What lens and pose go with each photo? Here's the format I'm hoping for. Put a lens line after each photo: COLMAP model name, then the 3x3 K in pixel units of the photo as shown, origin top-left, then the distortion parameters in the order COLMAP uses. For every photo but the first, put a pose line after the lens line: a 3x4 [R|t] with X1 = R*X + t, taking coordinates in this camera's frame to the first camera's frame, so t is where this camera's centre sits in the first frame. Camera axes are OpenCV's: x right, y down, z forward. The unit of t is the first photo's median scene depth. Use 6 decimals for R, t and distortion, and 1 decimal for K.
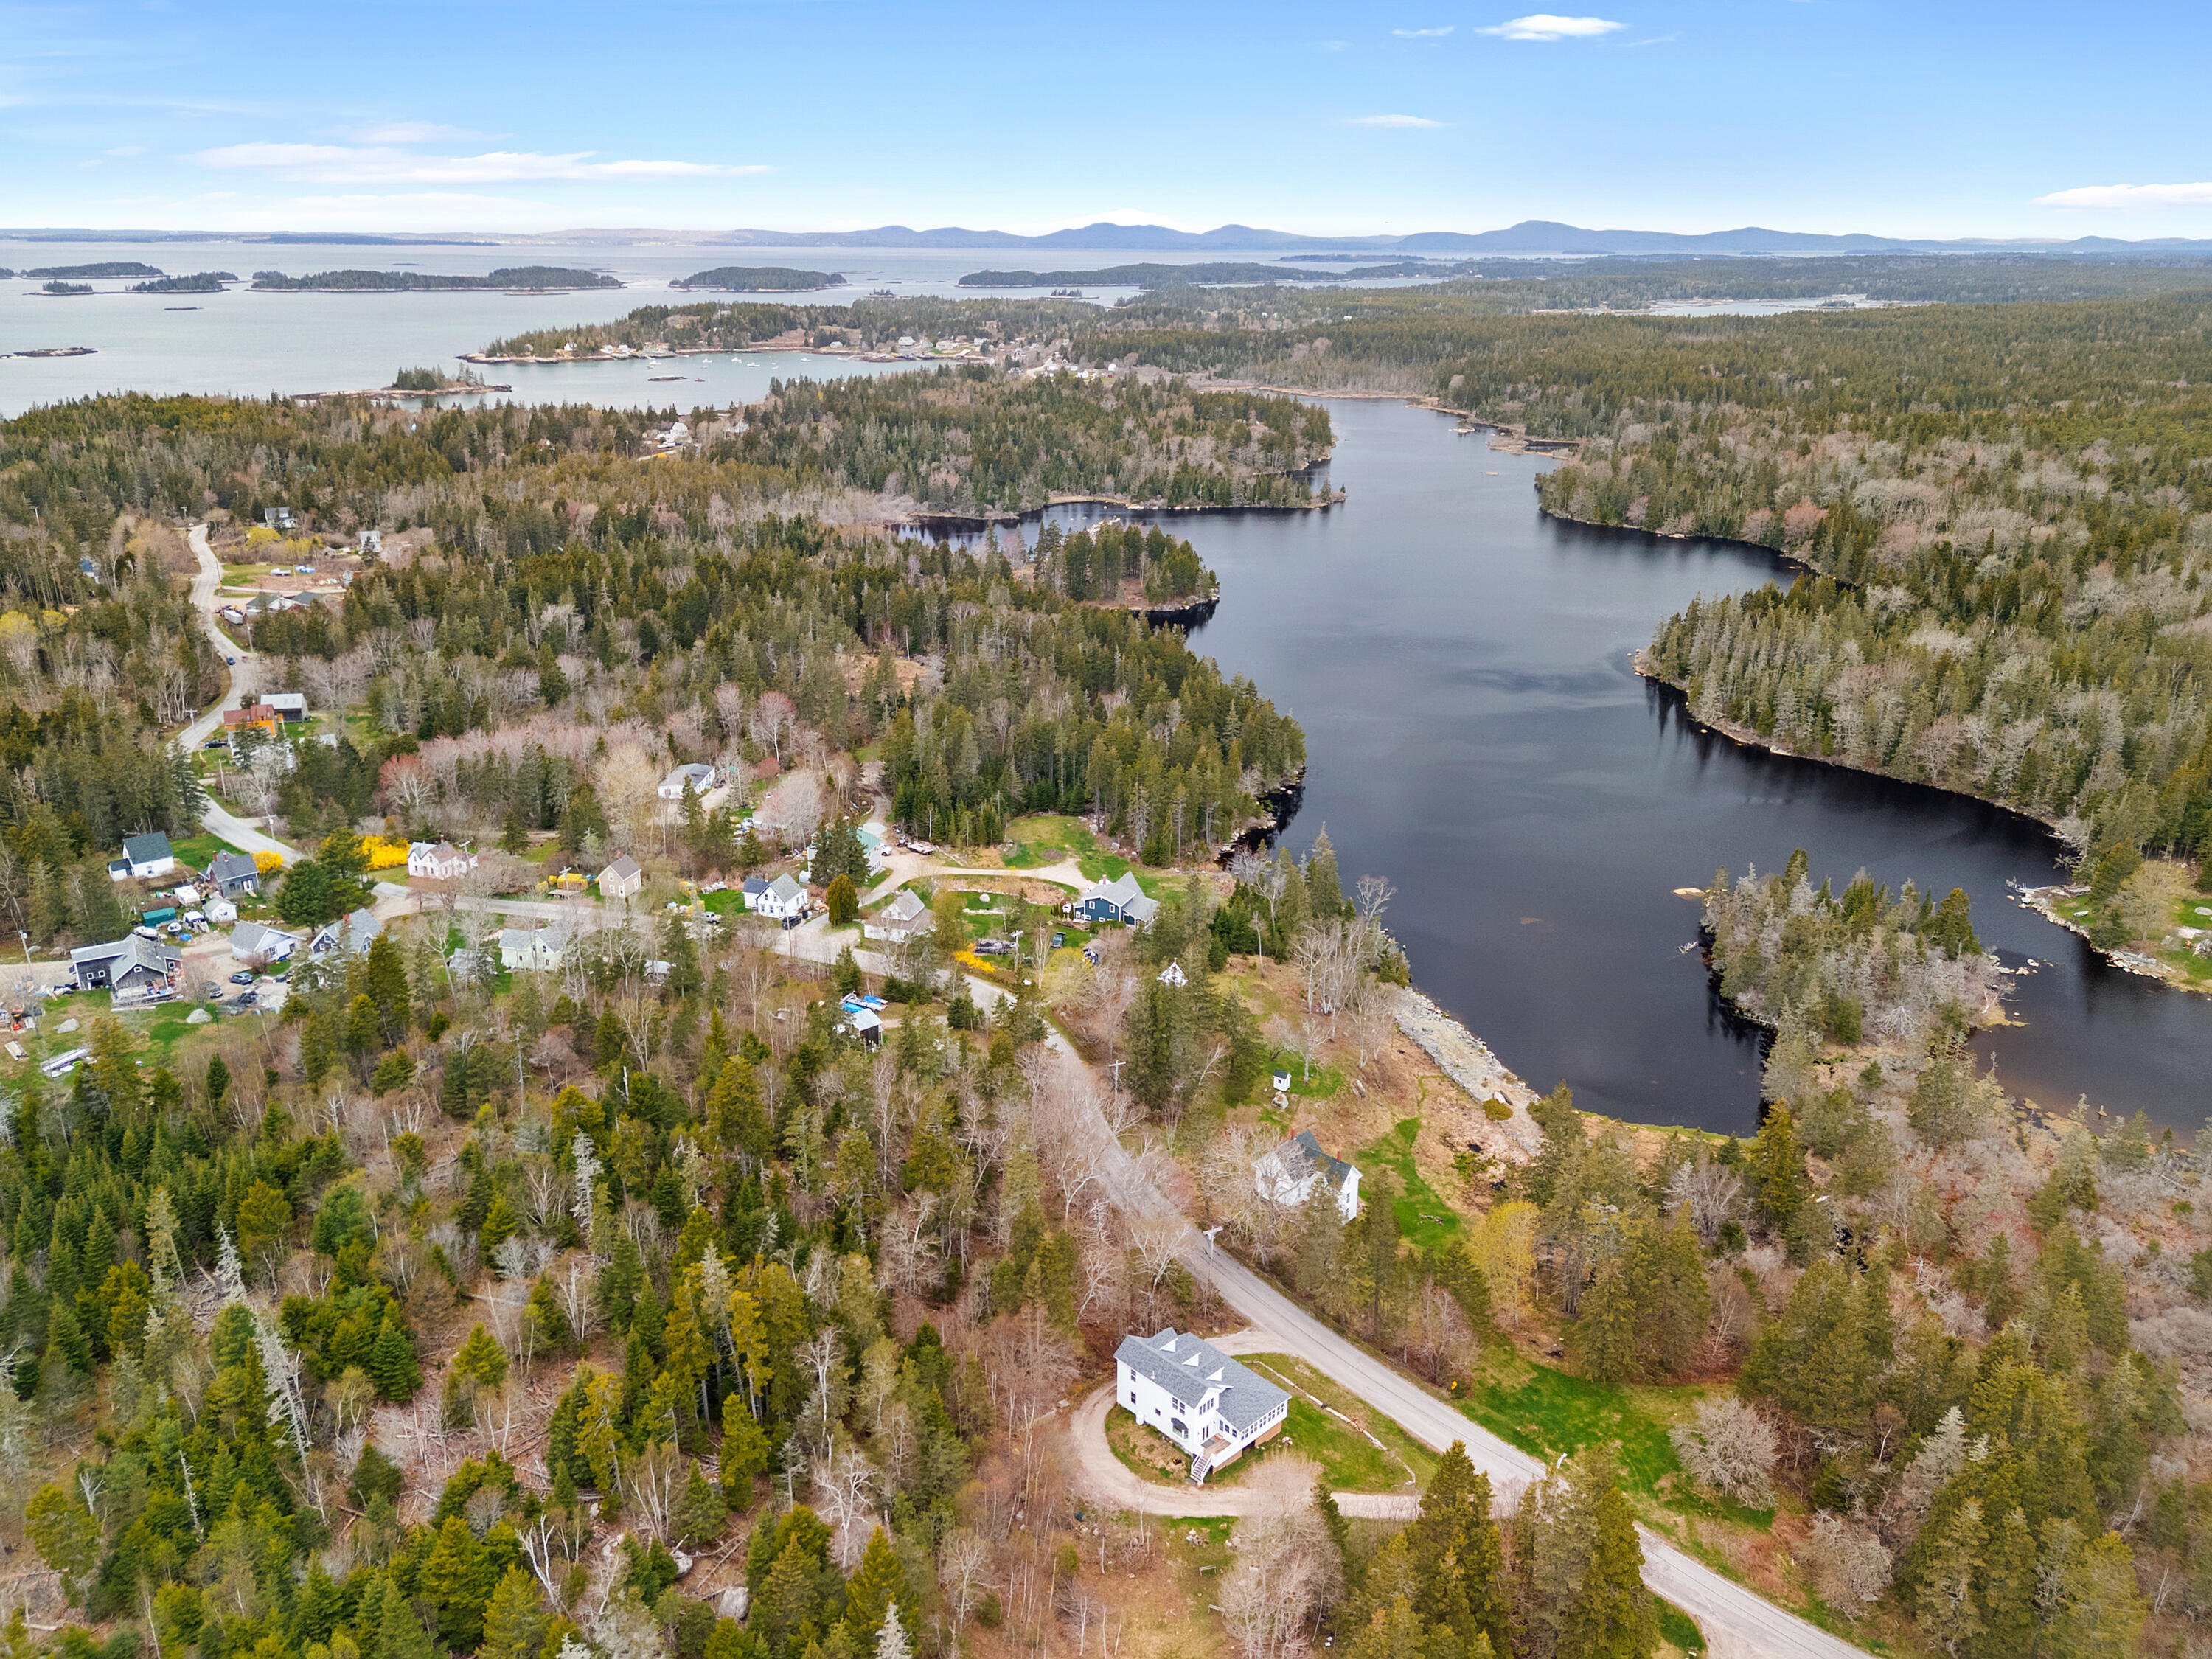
lens RADIAL K [[1986.4, 0, 1103.0], [0, 1986.4, 779.6], [0, 0, 1]] dist [0.069801, -0.004300]
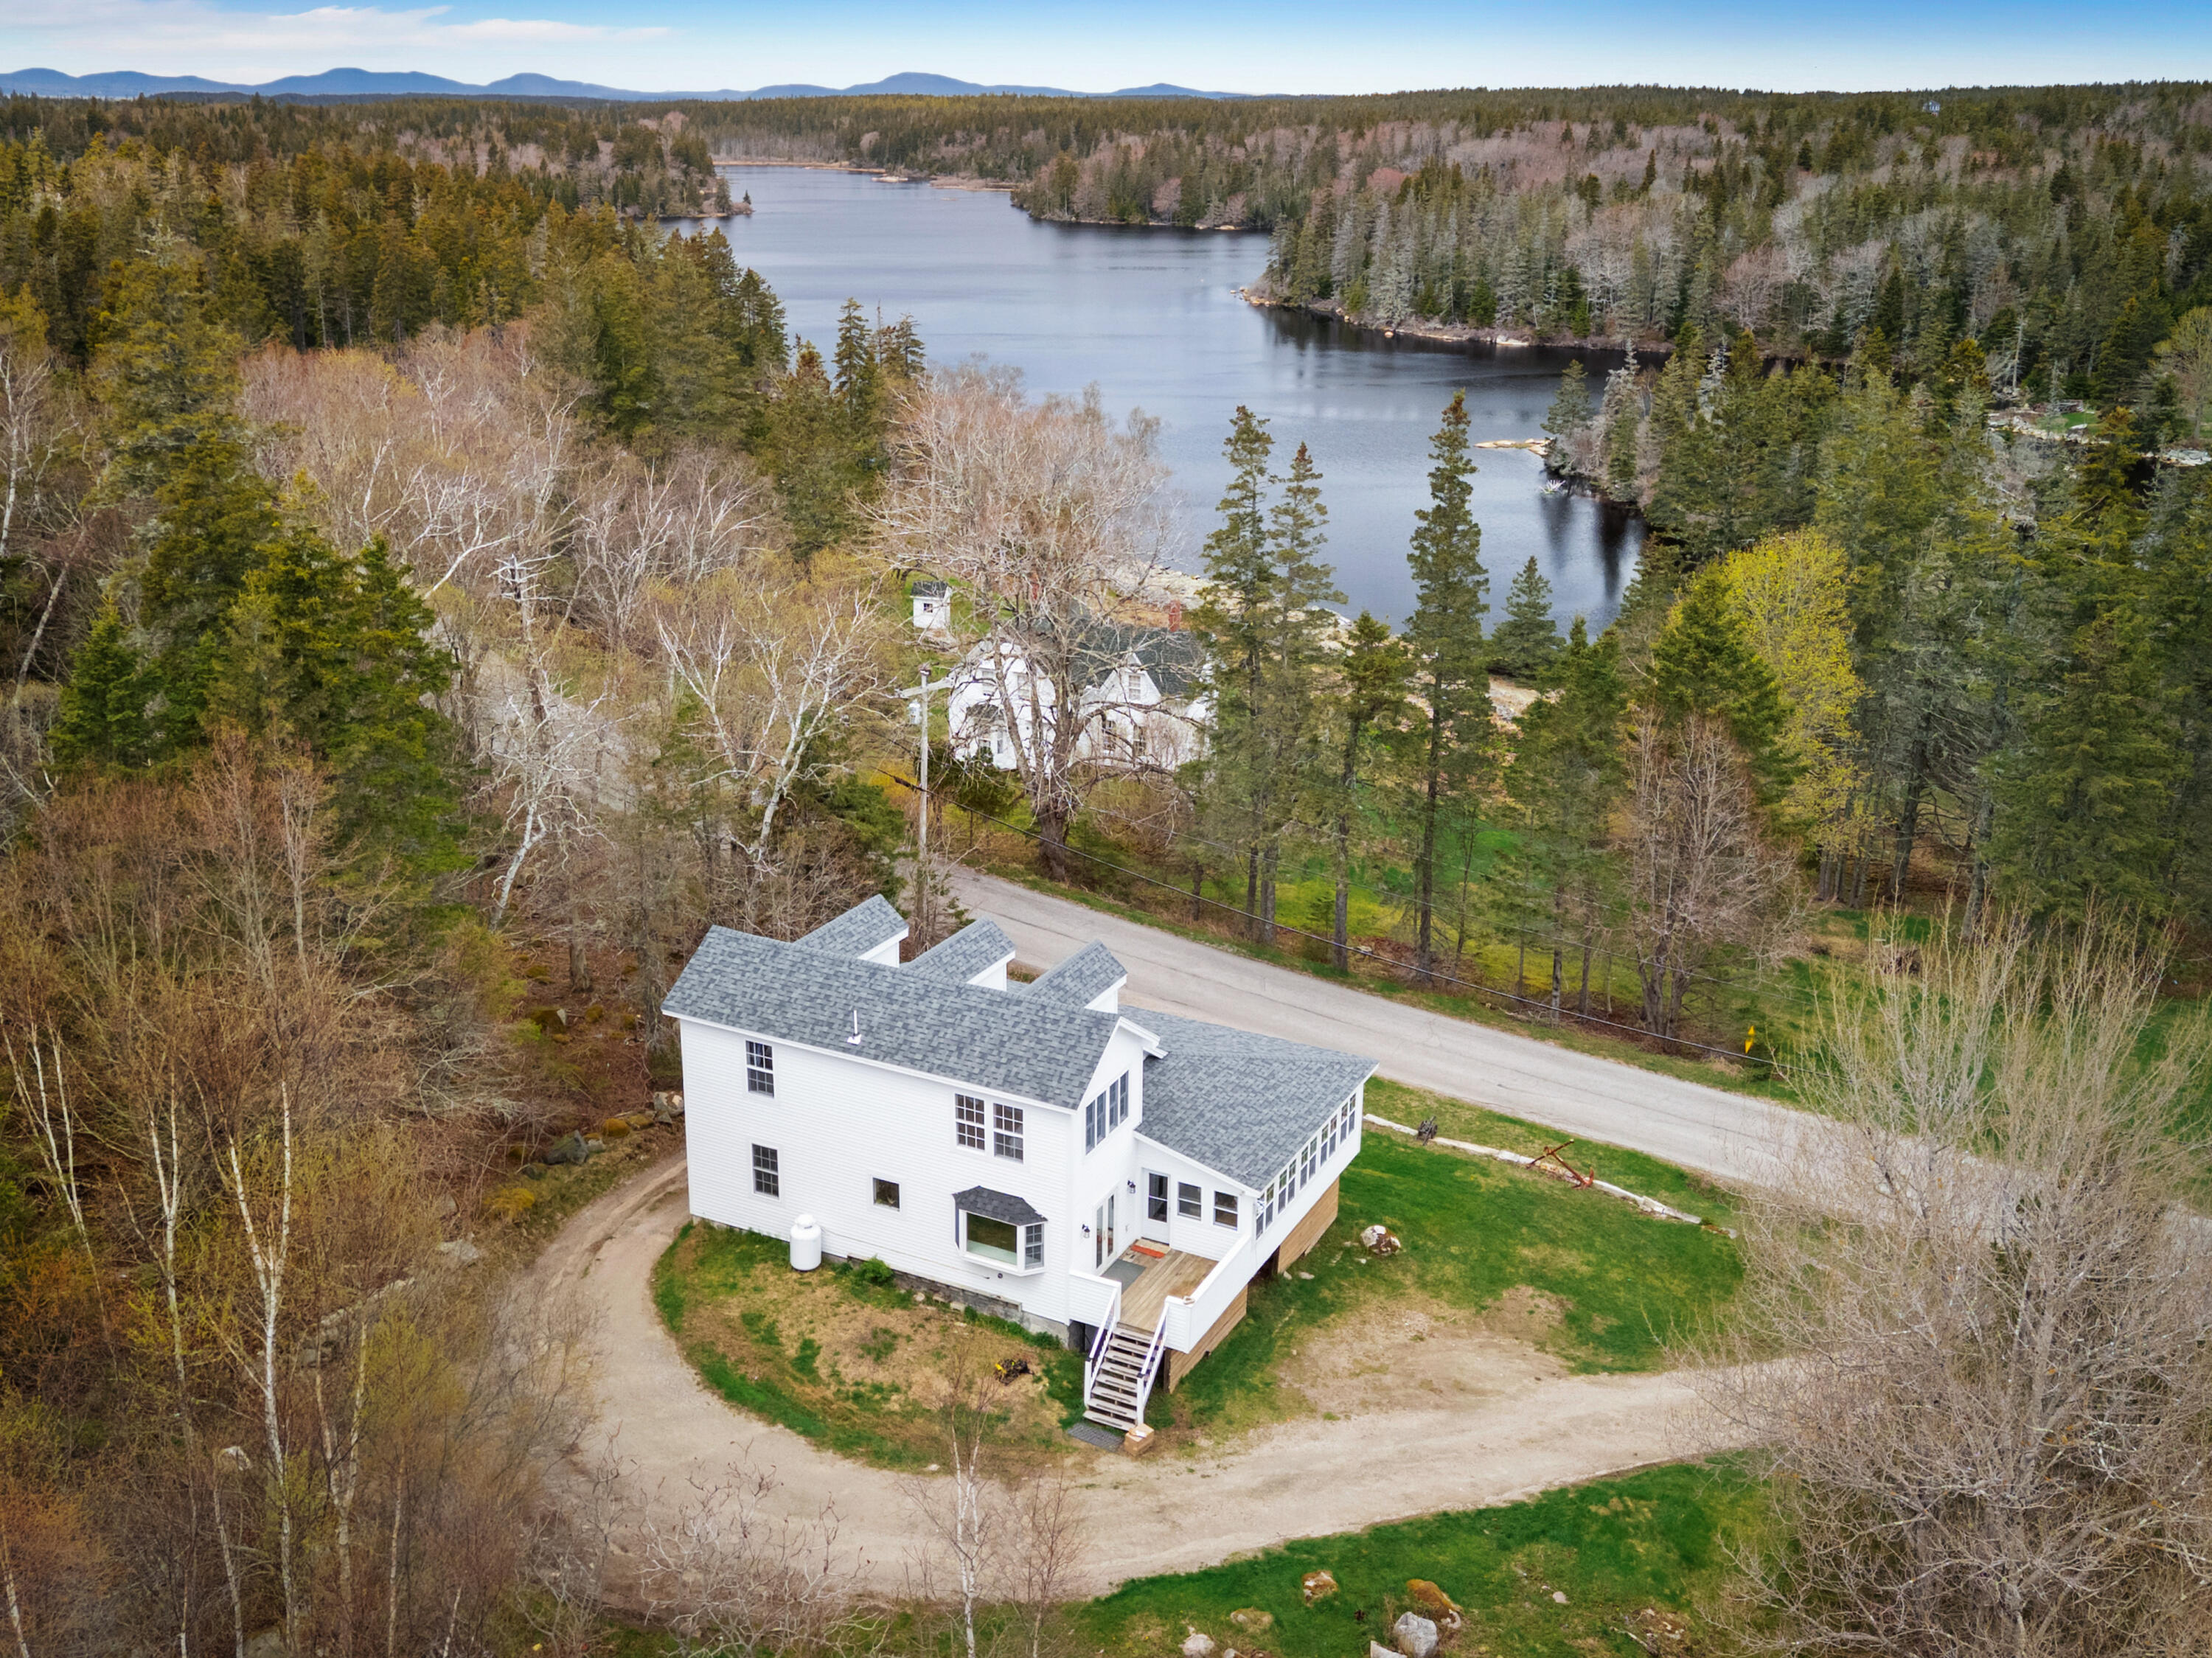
lens RADIAL K [[1986.3, 0, 1103.0], [0, 1986.3, 779.1], [0, 0, 1]] dist [0.069801, -0.004300]
pose [[0.937857, -0.066877, 0.340516, -0.025539], [0.106640, 0.989315, -0.099412, 0.294428], [-0.330229, 0.129547, 0.934969, 0.766705]]
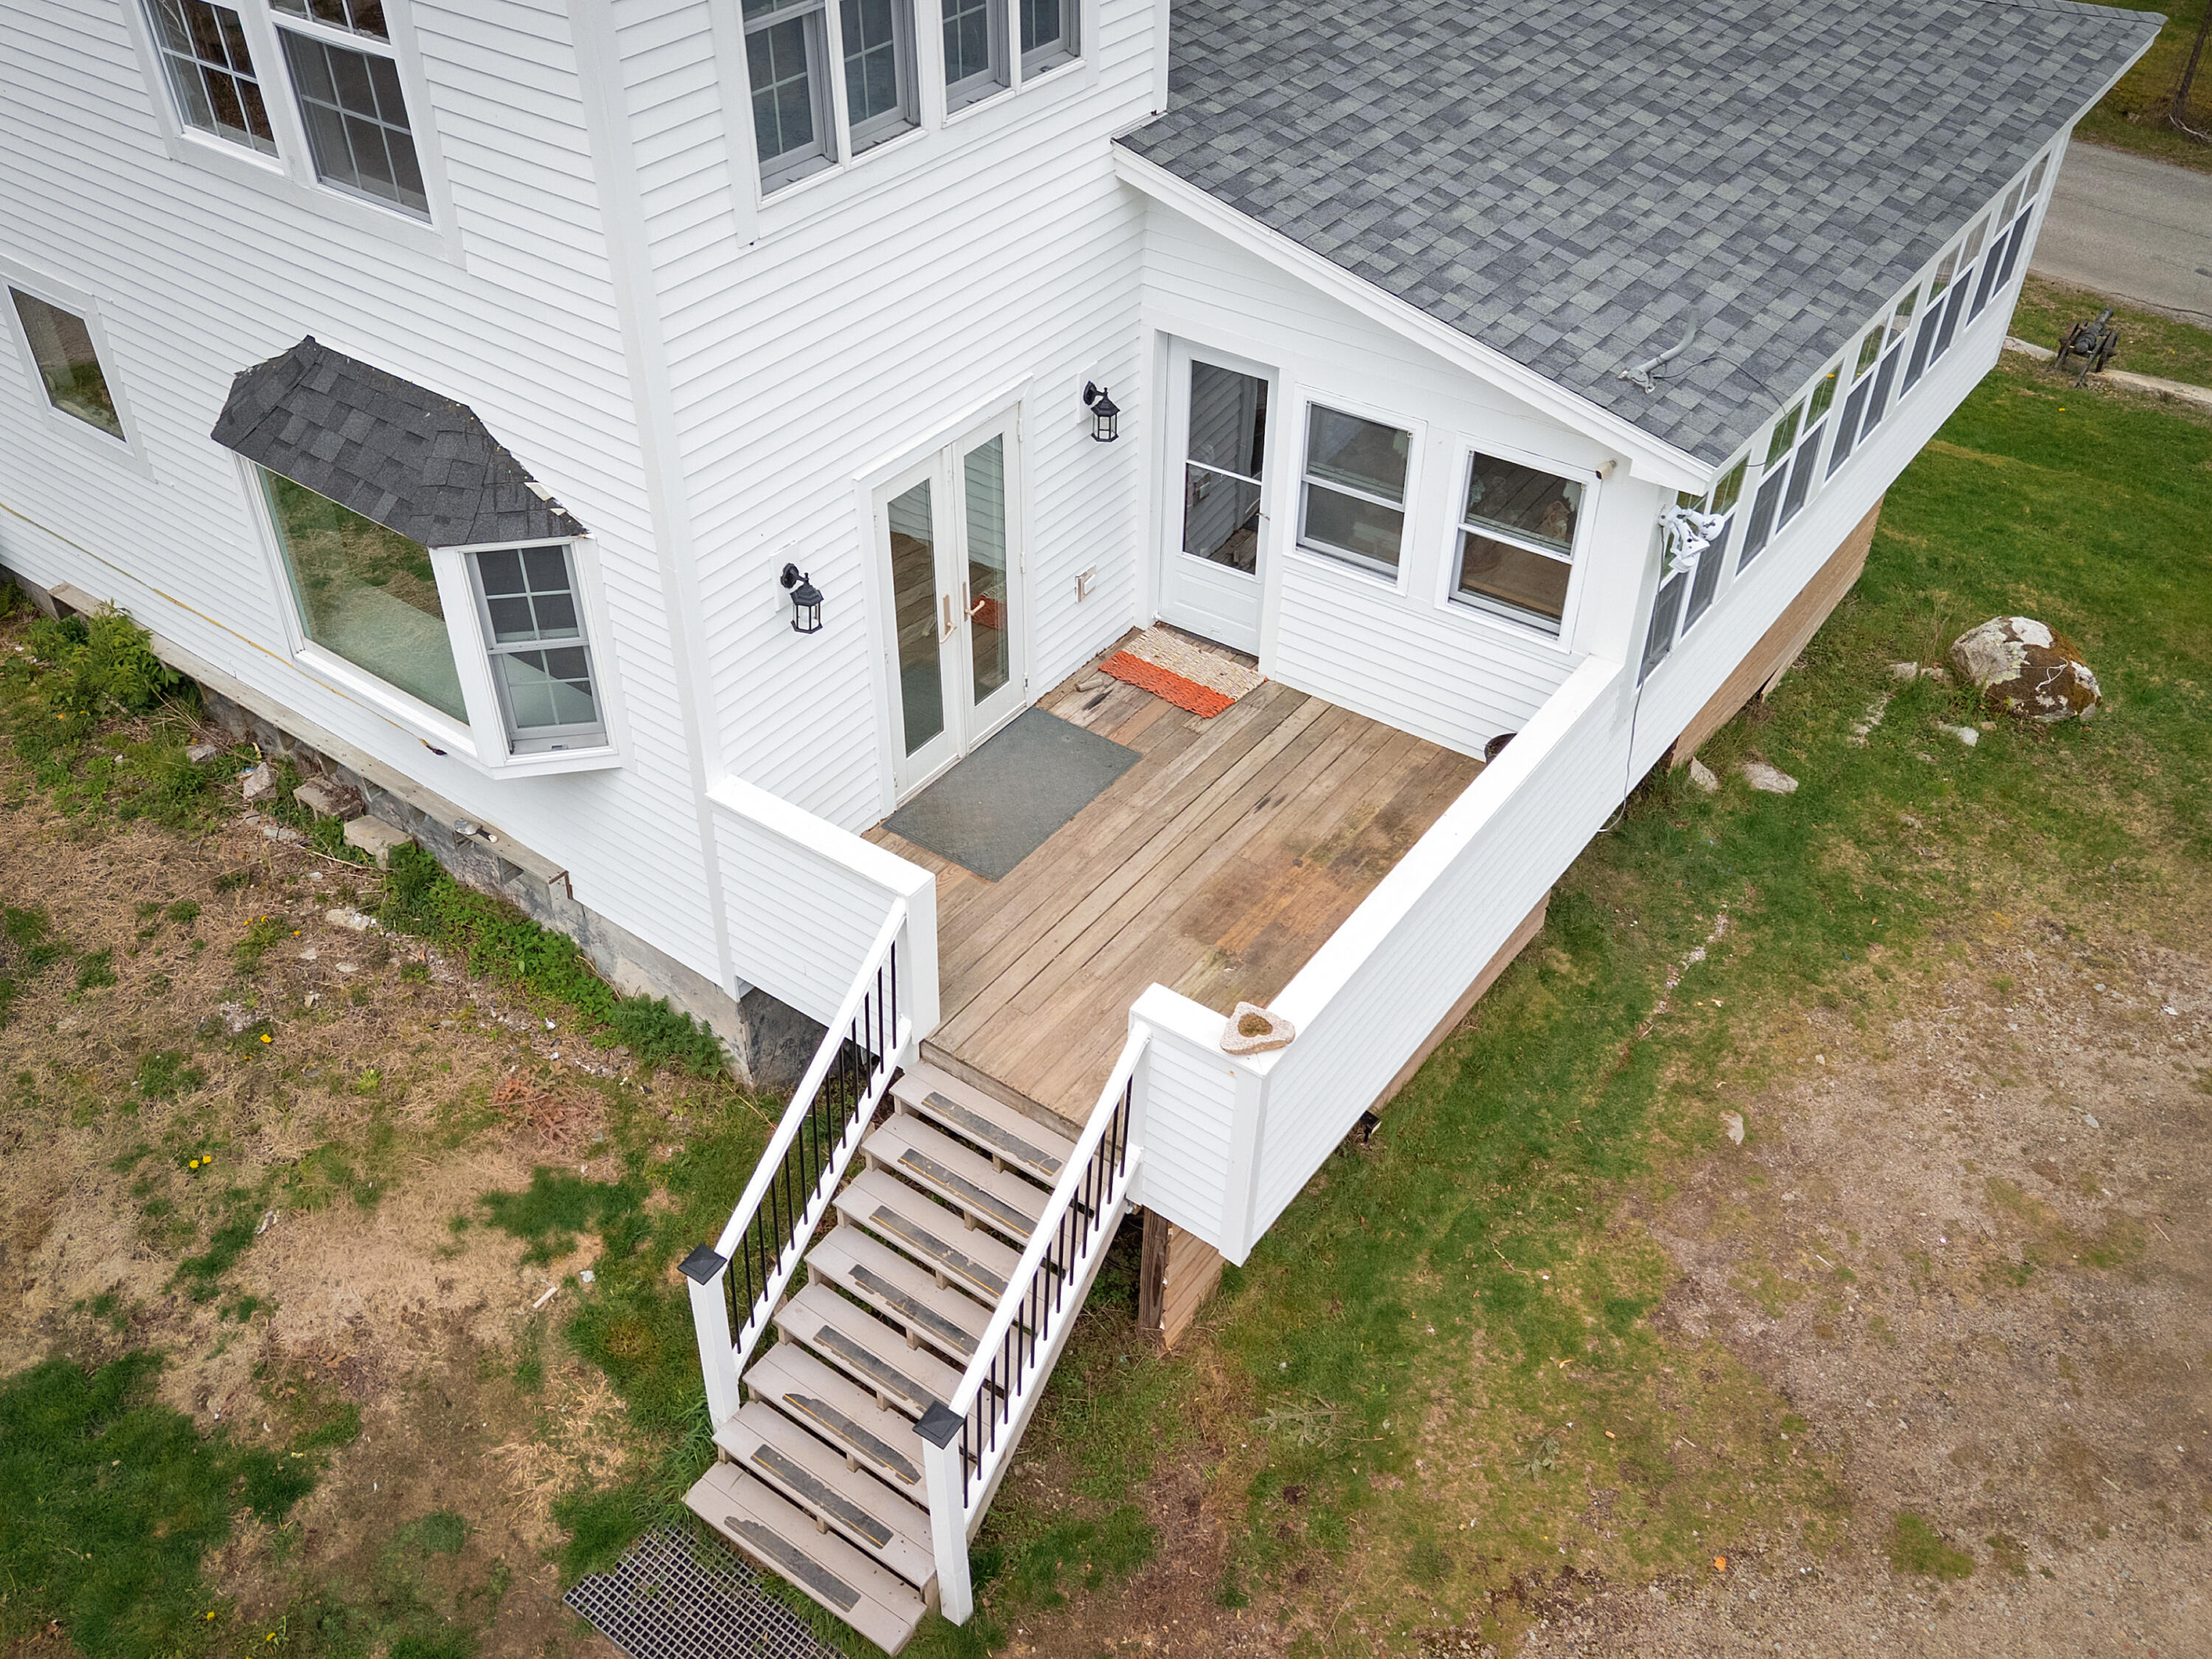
lens RADIAL K [[1986.4, 0, 1103.0], [0, 1986.4, 779.6], [0, 0, 1]] dist [0.069801, -0.004300]
pose [[0.978077, -0.095458, 0.185078, 0.044584], [0.049006, 0.969298, 0.240957, 0.316022], [-0.202397, -0.226604, 0.952726, 0.941033]]
